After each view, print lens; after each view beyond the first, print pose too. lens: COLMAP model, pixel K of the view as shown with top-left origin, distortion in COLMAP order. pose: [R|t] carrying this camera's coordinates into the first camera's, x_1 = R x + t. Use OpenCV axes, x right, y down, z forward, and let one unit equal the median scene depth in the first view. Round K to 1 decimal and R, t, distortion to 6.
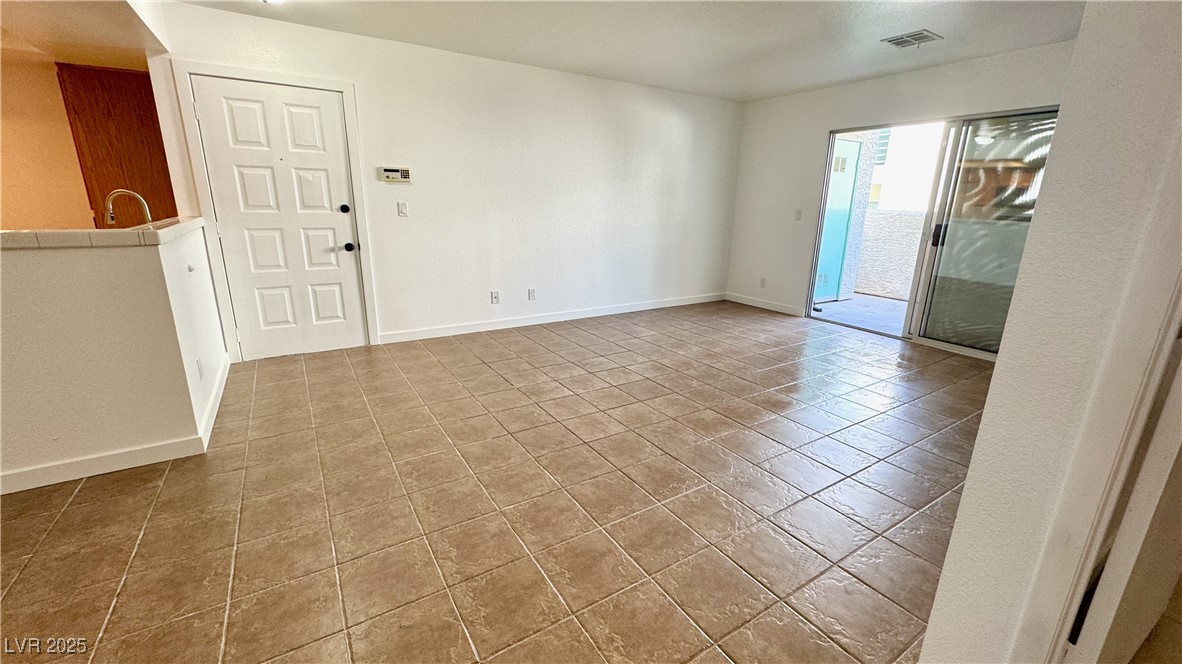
lens RADIAL K [[472.2, 0, 591.0], [0, 472.2, 332.0], [0, 0, 1]] dist [0.000784, -0.000158]
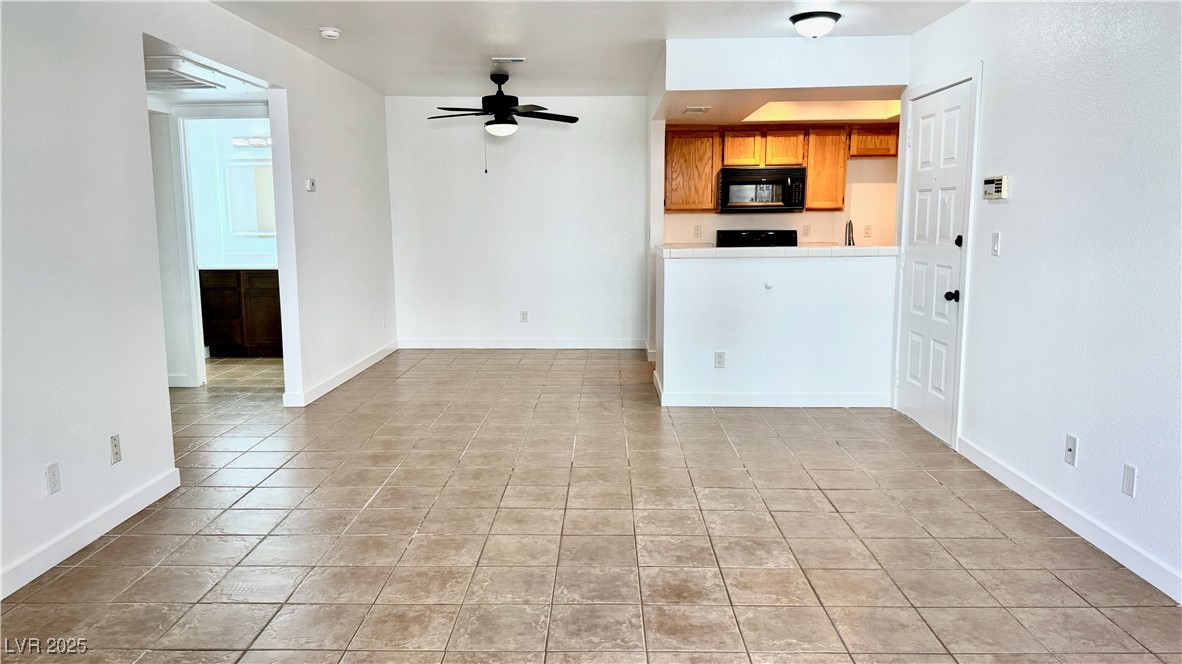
lens RADIAL K [[831.1, 0, 591.0], [0, 831.1, 332.0], [0, 0, 1]] dist [0.105173, 0.000183]
pose [[-0.549671, 0.096837, -0.829749, 0.909126], [-0.228541, 0.937934, 0.260861, -0.376867], [0.803512, 0.333019, -0.493424, 1.375746]]
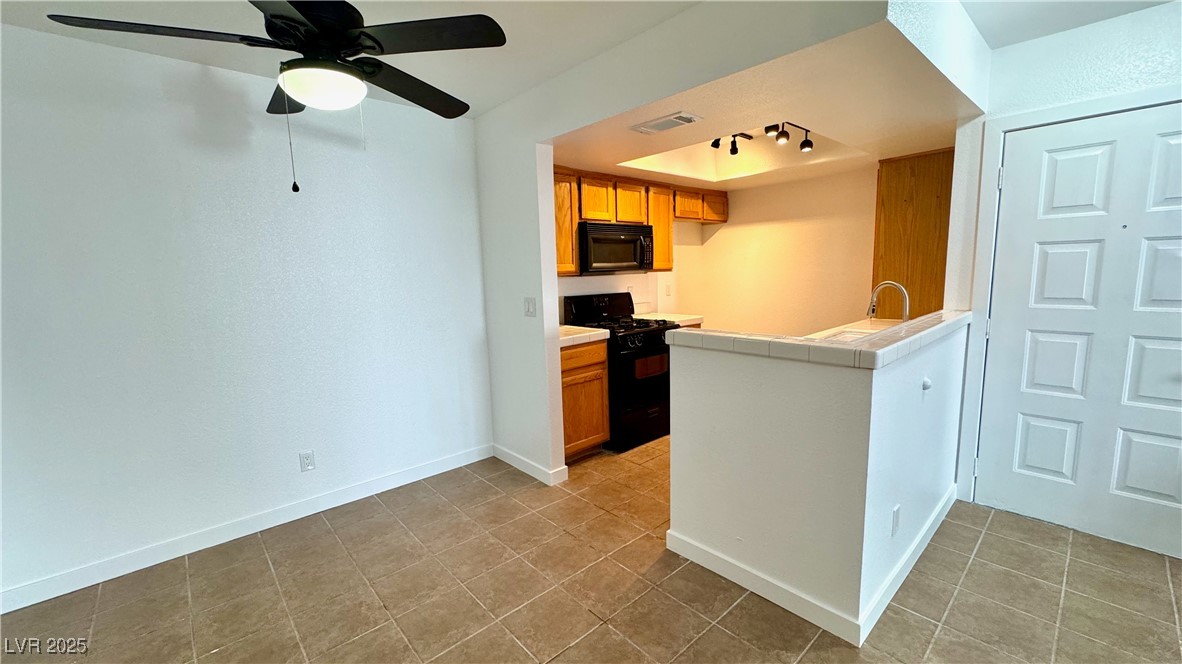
lens RADIAL K [[472.2, 0, 591.0], [0, 472.2, 332.0], [0, 0, 1]] dist [0.000784, -0.000158]
pose [[0.169627, 0.108489, -0.979519, -0.163745], [-0.231330, 0.970536, 0.067434, -0.118979], [0.957973, 0.215153, 0.189726, 0.259759]]
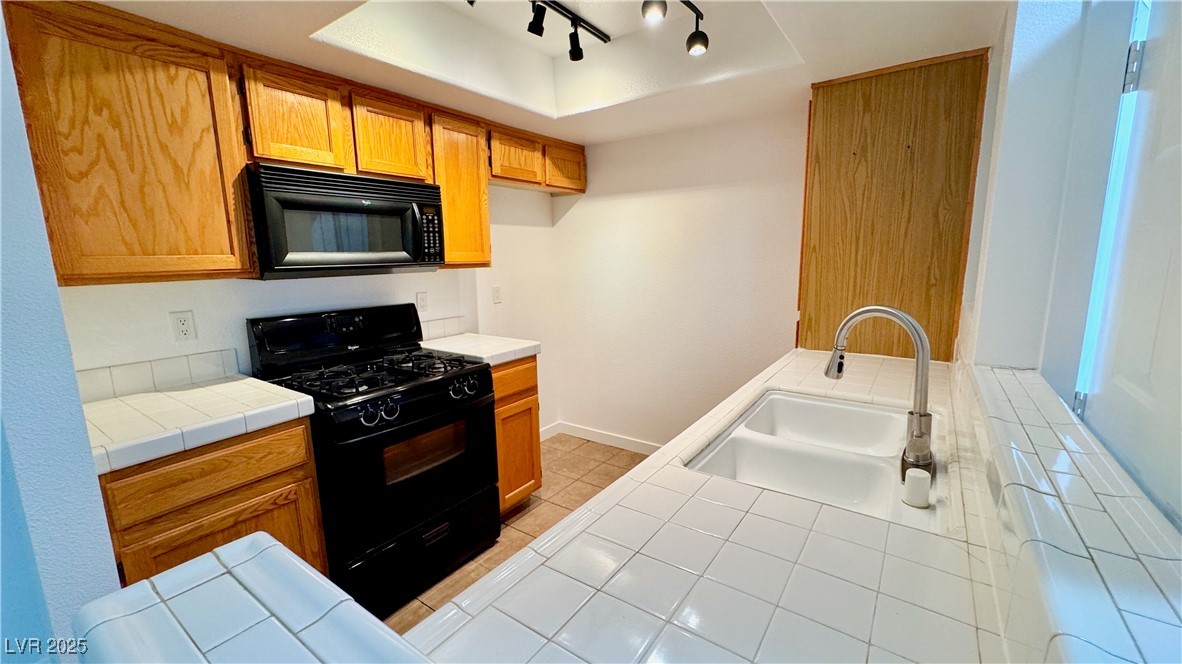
lens RADIAL K [[472.2, 0, 591.0], [0, 472.2, 332.0], [0, 0, 1]] dist [0.000784, -0.000158]
pose [[0.377924, 0.129010, -0.916804, -0.619605], [-0.223390, 0.973693, 0.044930, -0.212109], [0.898482, 0.187825, 0.396802, 0.542197]]
